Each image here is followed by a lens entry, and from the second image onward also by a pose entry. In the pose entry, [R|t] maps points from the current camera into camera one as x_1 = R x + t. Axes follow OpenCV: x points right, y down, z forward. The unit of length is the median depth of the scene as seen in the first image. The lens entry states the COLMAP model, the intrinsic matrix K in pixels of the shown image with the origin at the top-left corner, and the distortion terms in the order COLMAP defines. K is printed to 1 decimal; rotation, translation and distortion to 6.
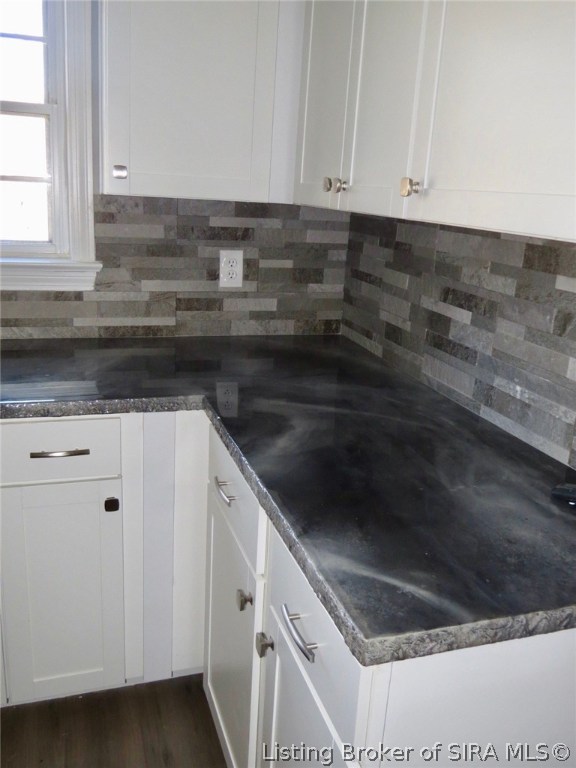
lens RADIAL K [[681.6, 0, 286.1], [0, 681.6, 377.1], [0, 0, 1]] dist [-0.010698, -0.010883]
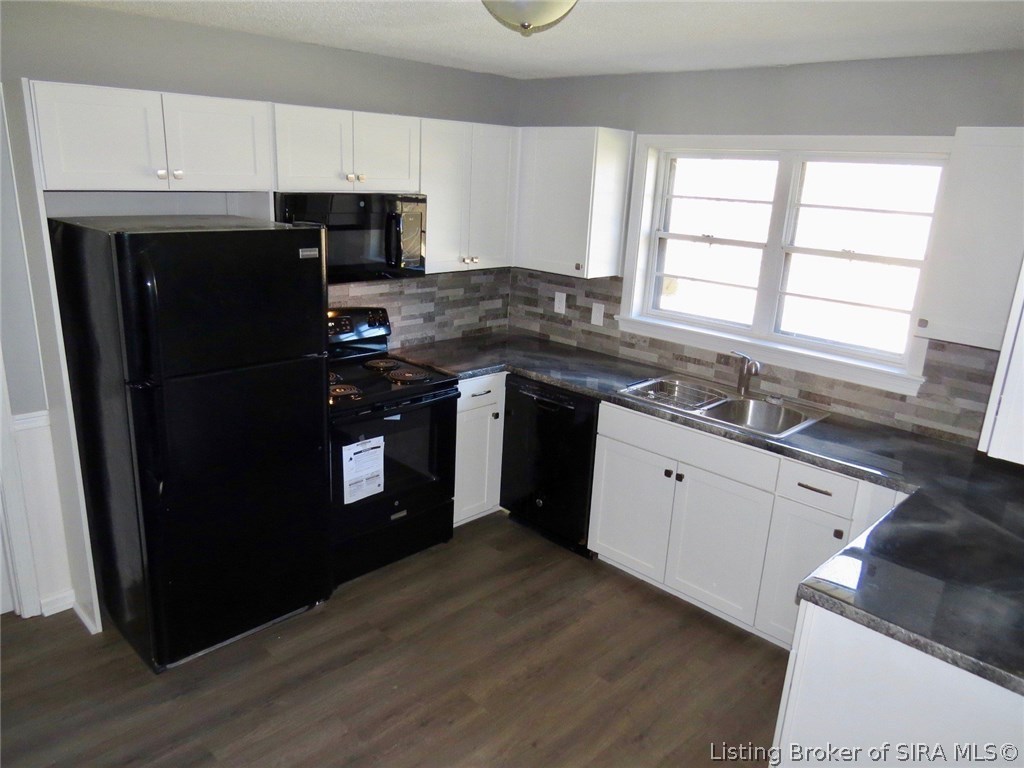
lens RADIAL K [[743.8, 0, 514.7], [0, 743.8, 381.8], [0, 0, 1]] dist [-0.014565, 0.007330]
pose [[0.464122, 0.213424, -0.859675, 0.591643], [-0.266903, 0.959126, 0.094018, -0.080205], [0.844602, 0.185814, 0.502115, -0.402817]]
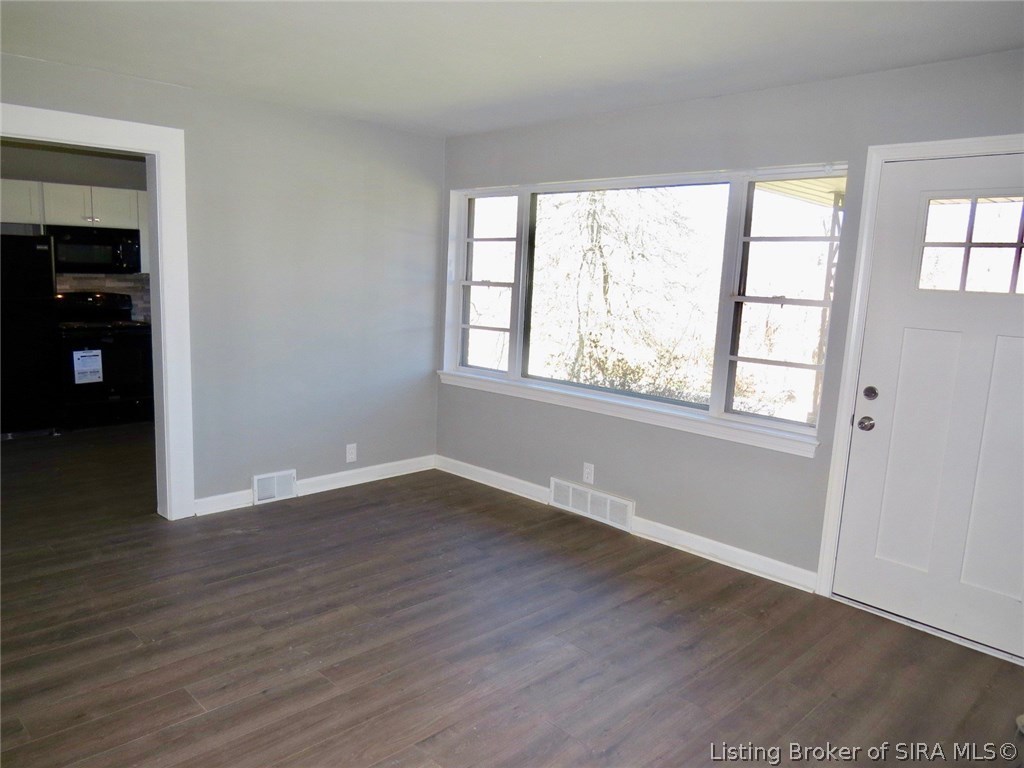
lens RADIAL K [[743.8, 0, 501.1], [0, 743.8, 385.0], [0, 0, 1]] dist [-0.014565, 0.007330]
pose [[0.448569, 0.099867, -0.888151, 2.505138], [-0.255007, 0.966730, -0.020090, 0.034507], [0.856596, 0.235497, 0.459112, 0.209078]]
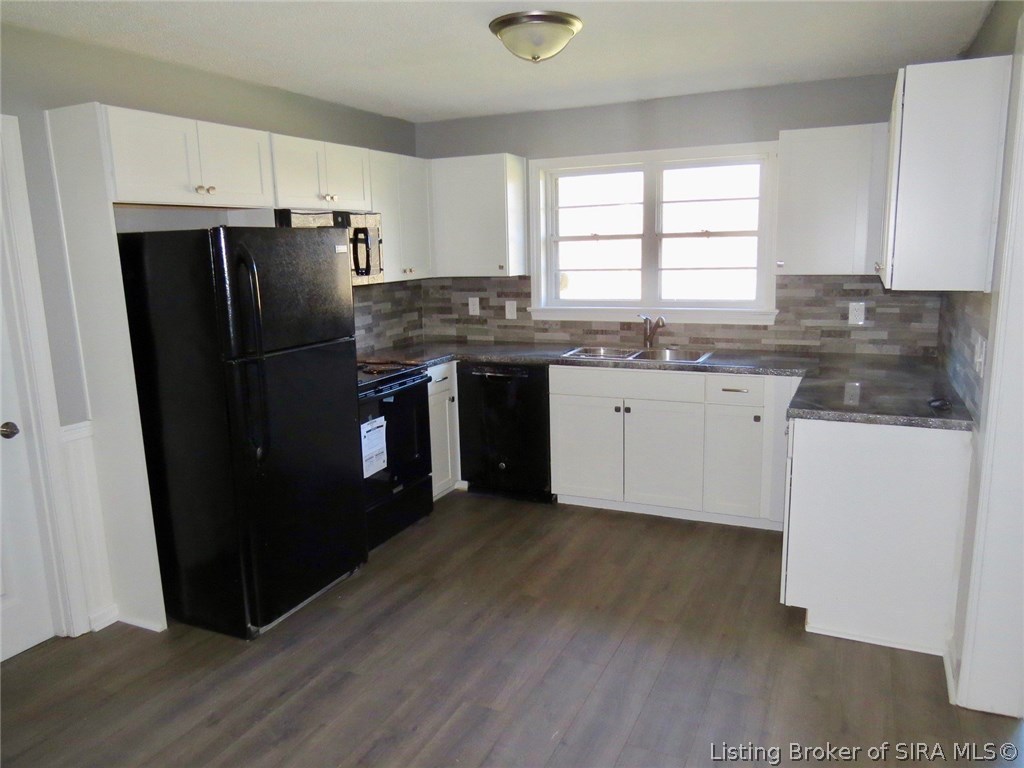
lens RADIAL K [[743.8, 0, 513.3], [0, 743.8, 383.5], [0, 0, 1]] dist [-0.014565, 0.007330]
pose [[0.726949, 0.051713, -0.684741, 0.591105], [-0.124459, 0.990568, -0.057321, 0.234157], [0.675318, 0.126892, 0.726529, -0.927840]]
